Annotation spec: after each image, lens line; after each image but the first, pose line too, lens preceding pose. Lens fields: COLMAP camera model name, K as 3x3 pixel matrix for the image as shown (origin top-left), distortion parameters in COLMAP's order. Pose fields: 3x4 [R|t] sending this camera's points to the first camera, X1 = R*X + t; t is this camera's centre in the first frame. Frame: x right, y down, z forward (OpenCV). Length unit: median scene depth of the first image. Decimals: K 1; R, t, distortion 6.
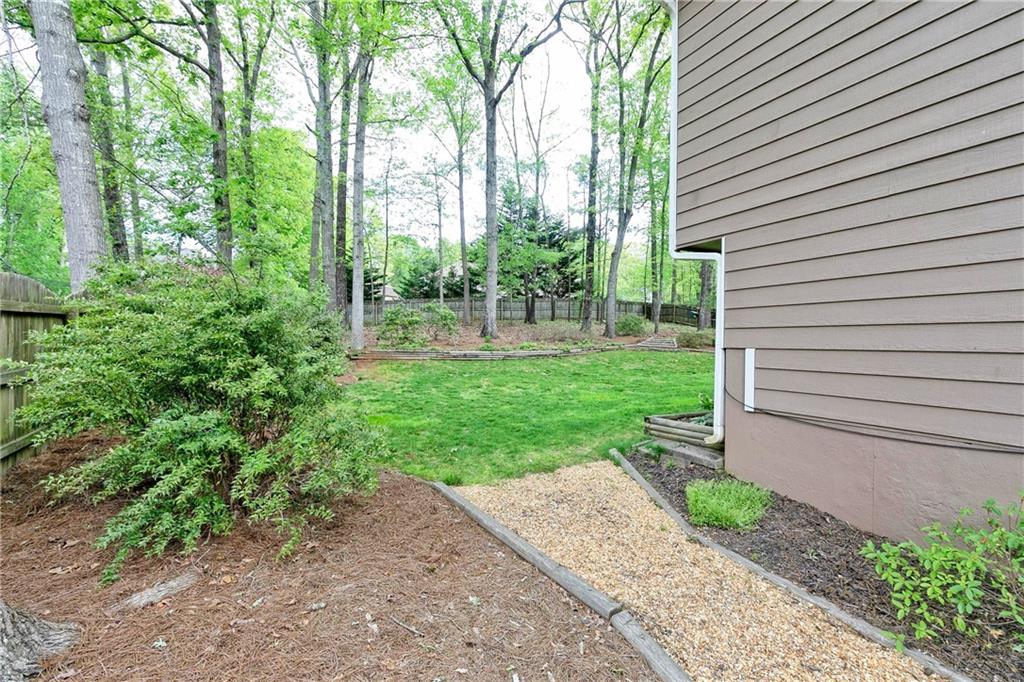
lens RADIAL K [[462.7, 0, 512.2], [0, 462.7, 343.7], [0, 0, 1]] dist [0.004892, 0.000320]
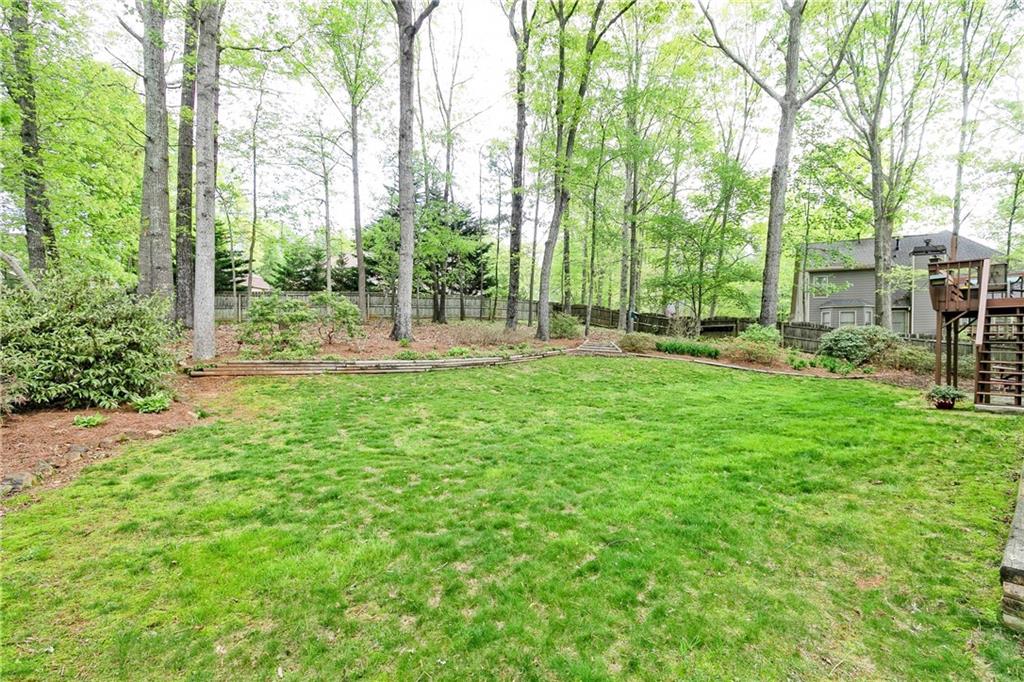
lens RADIAL K [[462.7, 0, 513.7], [0, 462.7, 342.4], [0, 0, 1]] dist [0.004892, 0.000320]
pose [[0.969954, 0.000406, 0.243287, -0.046848], [0.000801, 0.999988, -0.004862, -0.005202], [-0.243286, 0.004911, 0.969942, 0.172283]]
